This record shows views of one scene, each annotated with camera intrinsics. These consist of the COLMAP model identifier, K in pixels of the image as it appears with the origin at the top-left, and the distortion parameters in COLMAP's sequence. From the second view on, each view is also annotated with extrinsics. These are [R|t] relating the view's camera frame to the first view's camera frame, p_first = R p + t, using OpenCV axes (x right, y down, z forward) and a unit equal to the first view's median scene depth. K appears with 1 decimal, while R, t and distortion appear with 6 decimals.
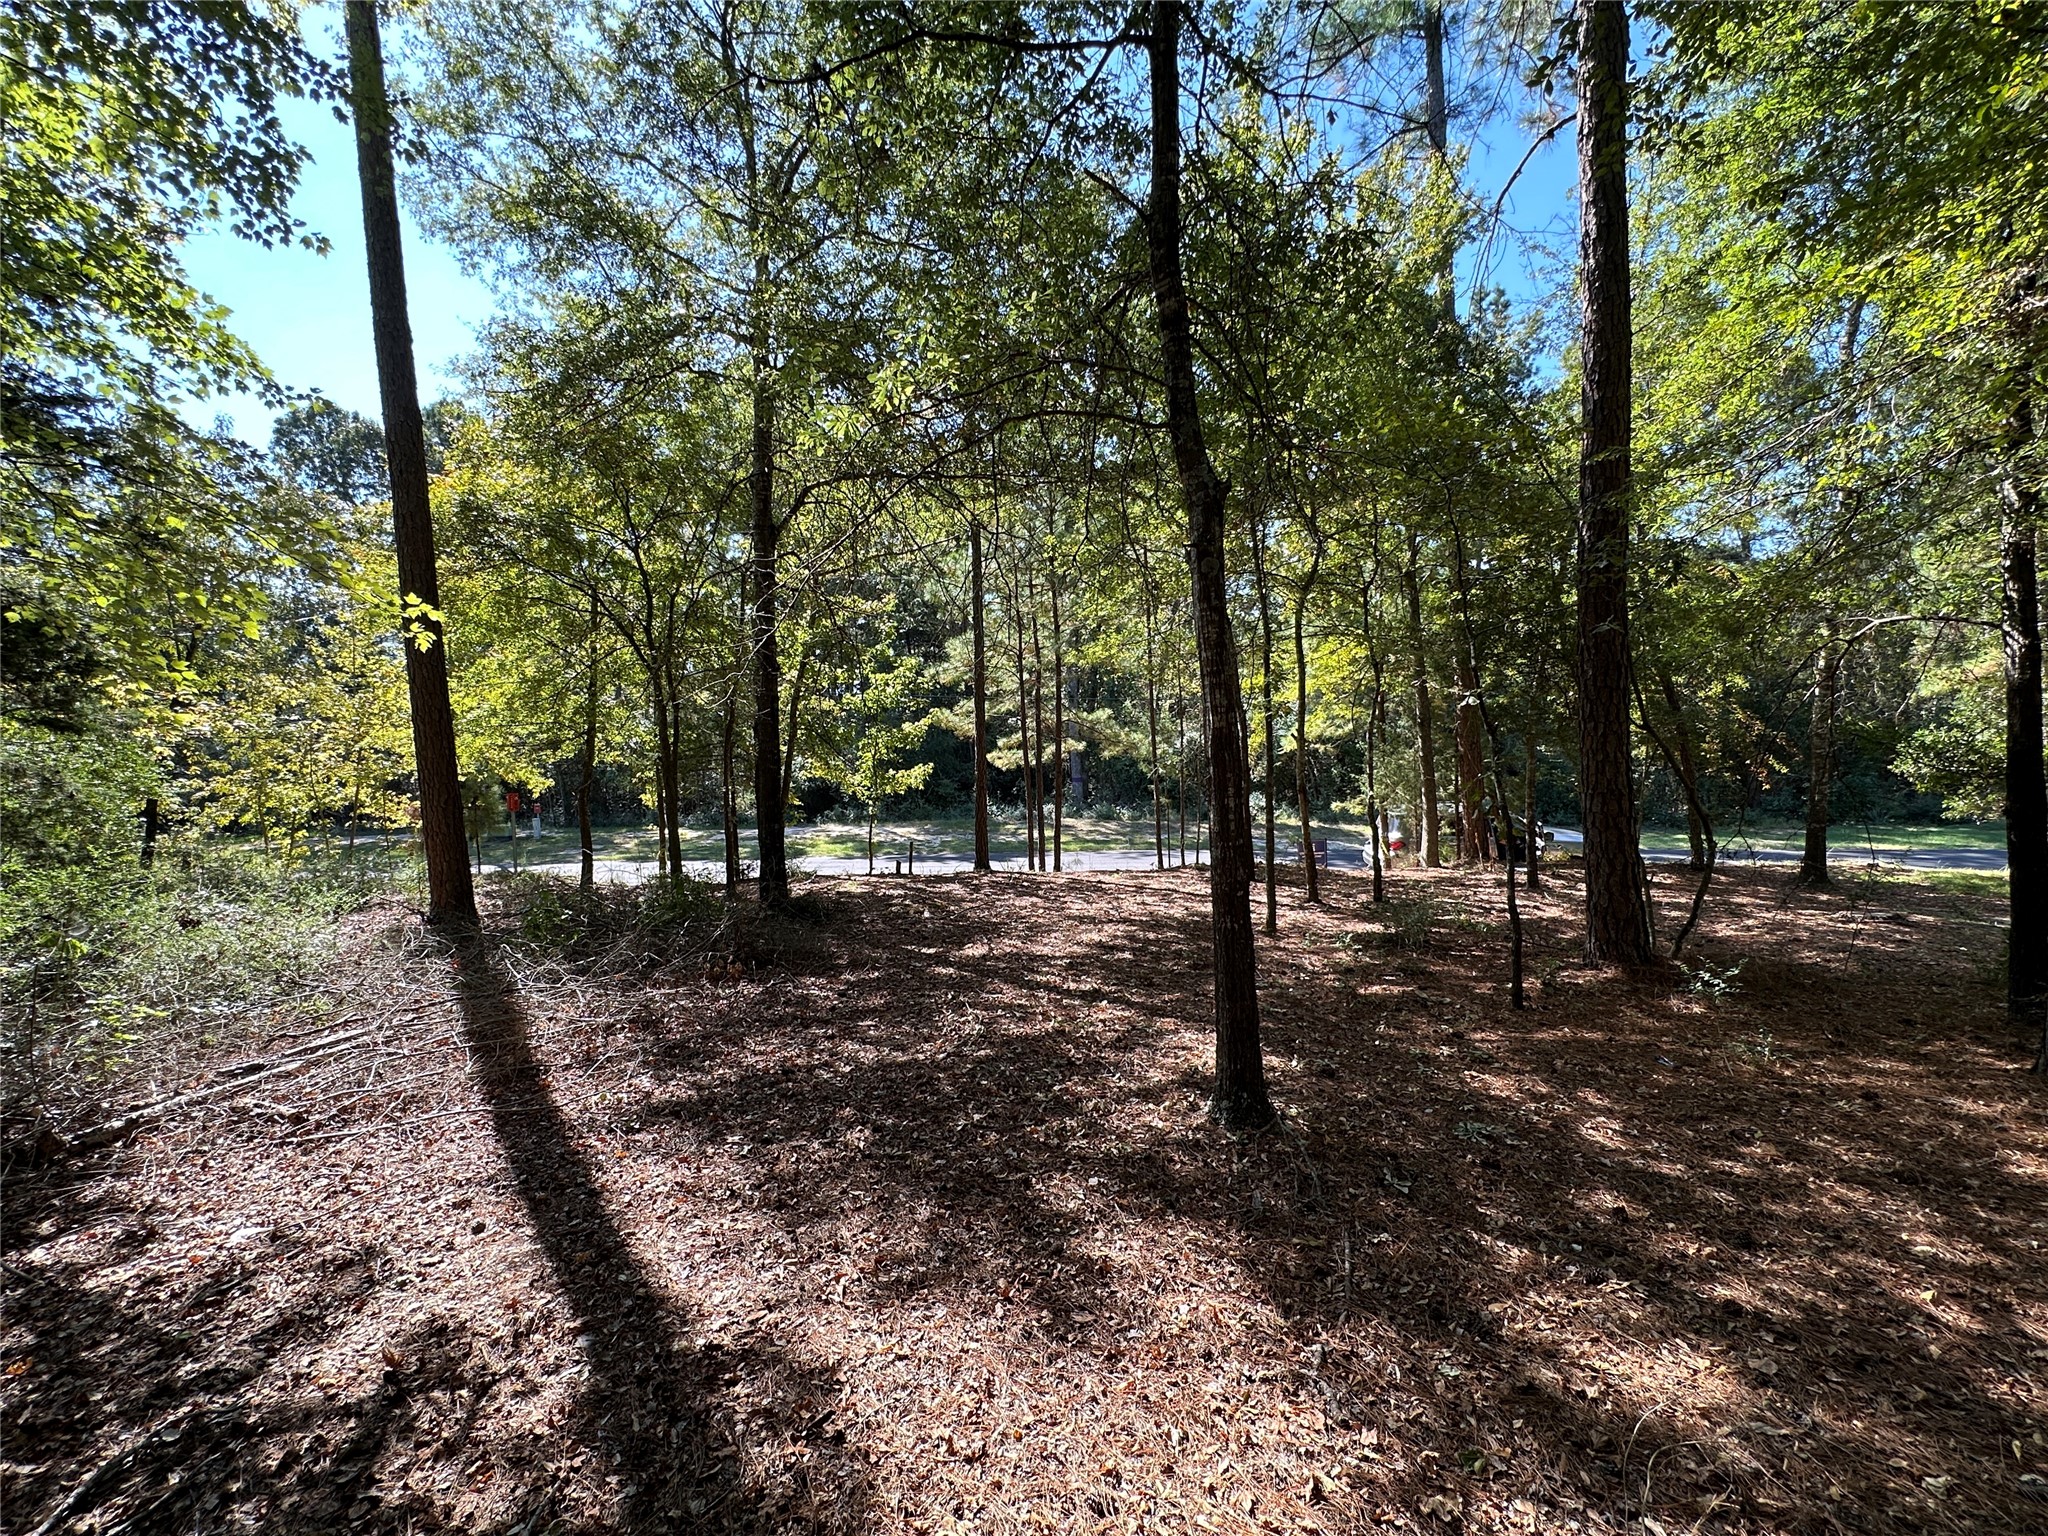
lens RADIAL K [[914.9, 0, 1022.8], [0, 914.9, 762.8], [0, 0, 1]] dist [-0.001014, 0.000025]
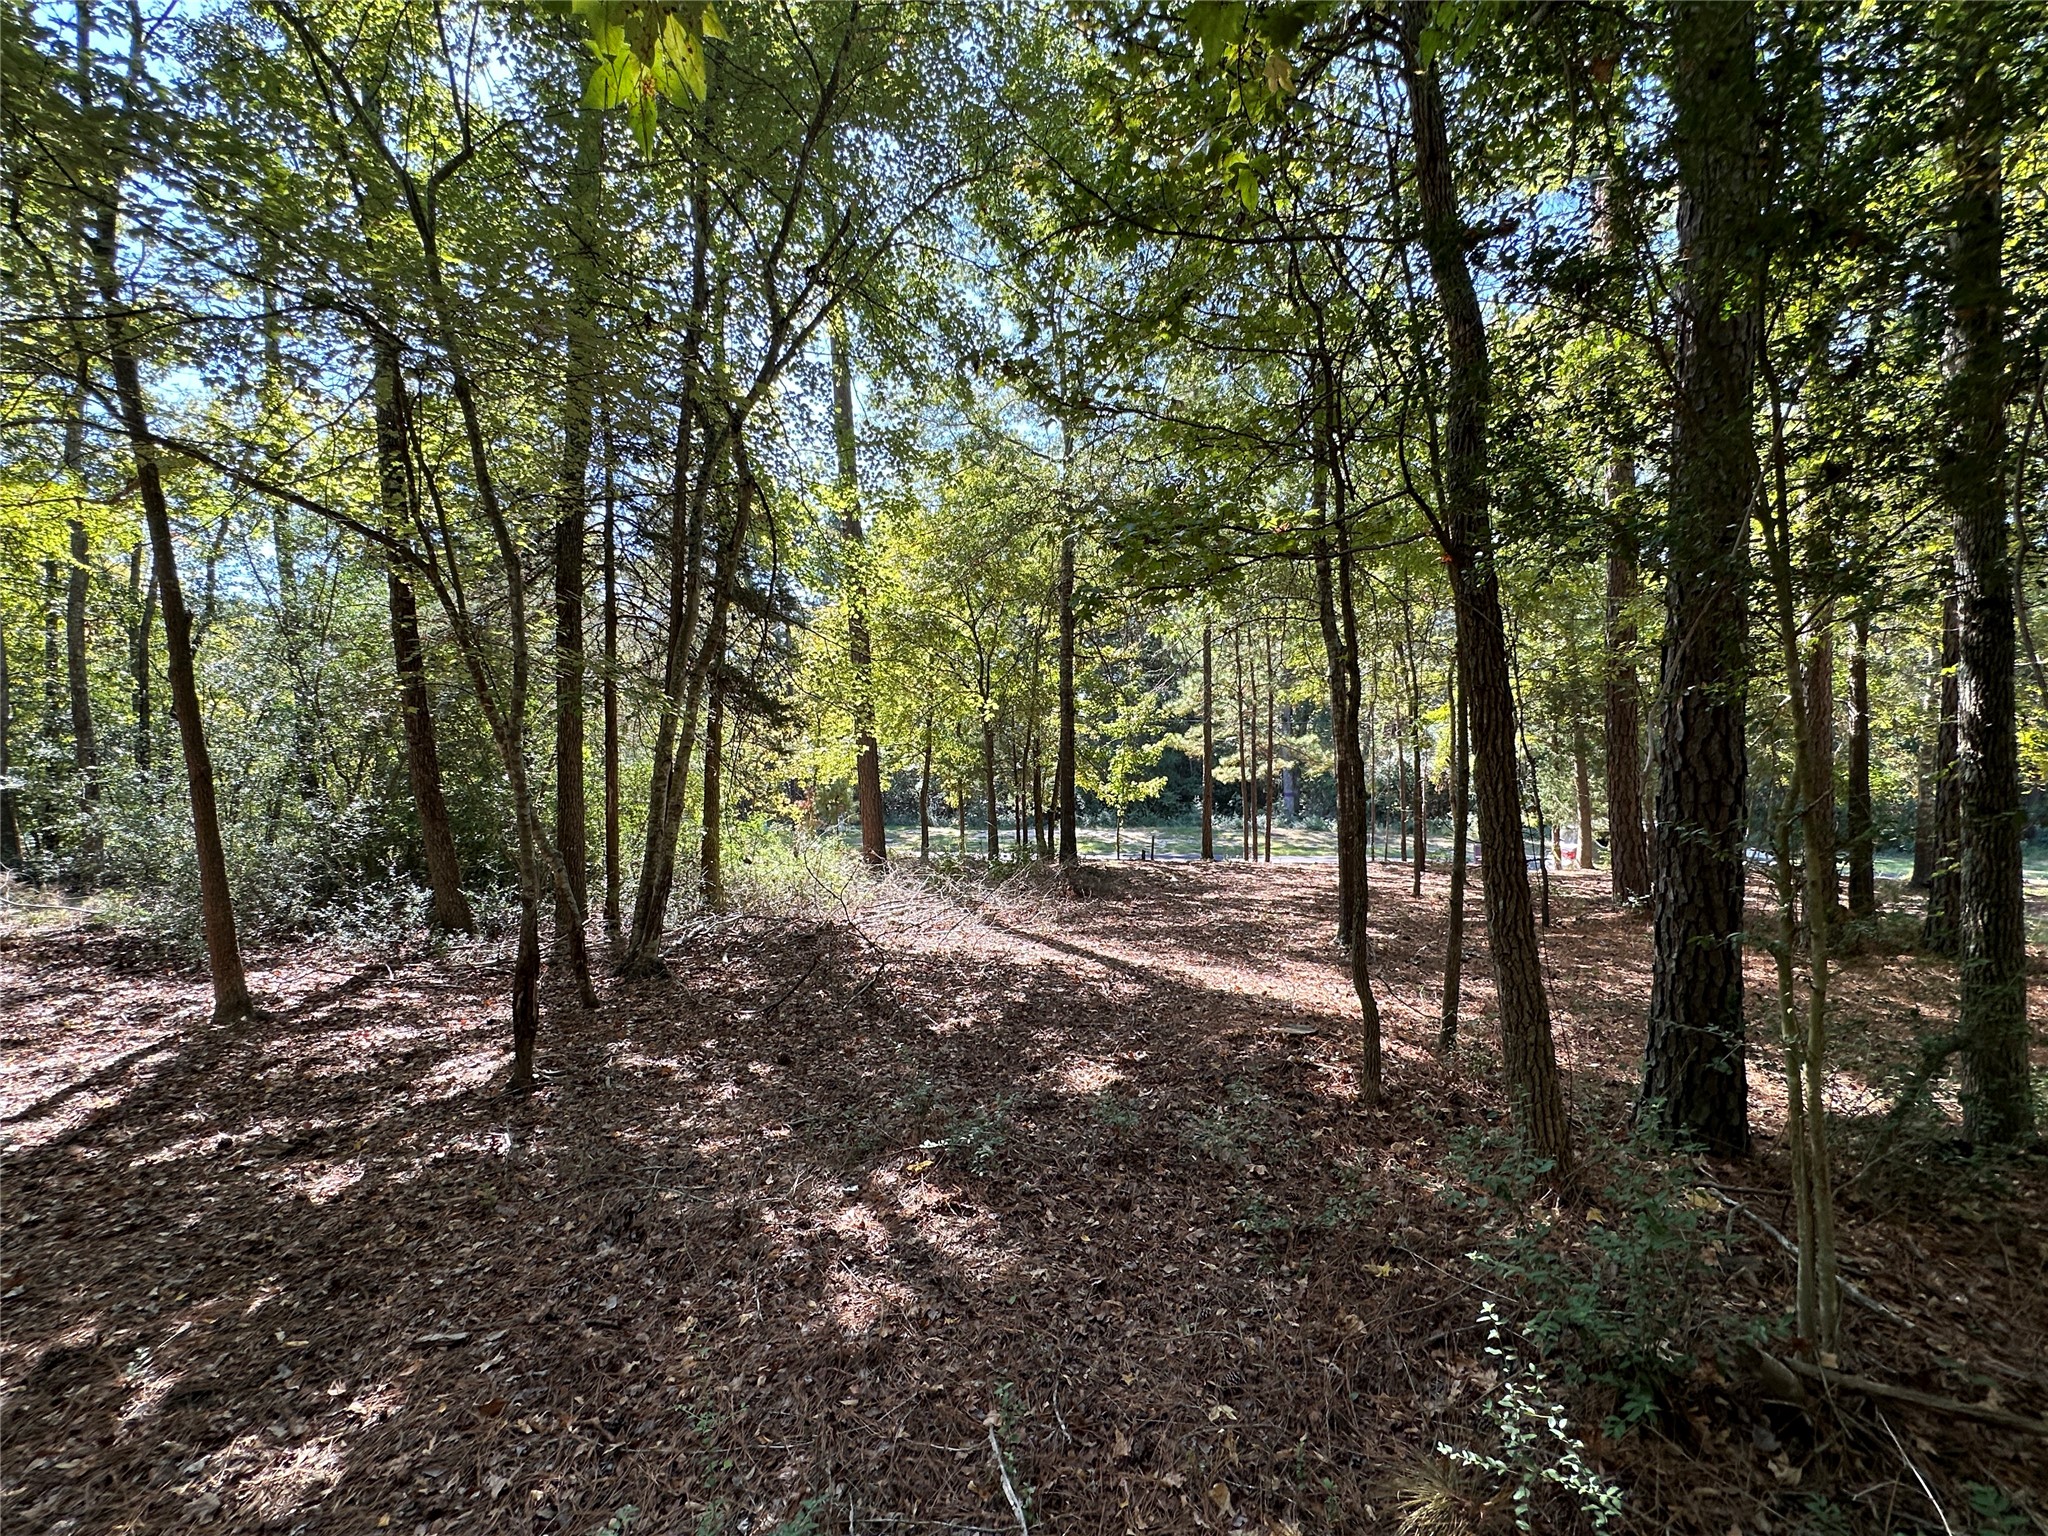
lens RADIAL K [[914.9, 0, 1039.0], [0, 914.9, 772.3], [0, 0, 1]] dist [-0.001014, 0.000025]
pose [[0.977345, 0.013021, -0.211250, -0.005285], [-0.014504, 0.999880, -0.005474, 0.003382], [0.211153, 0.008414, 0.977417, -0.269612]]
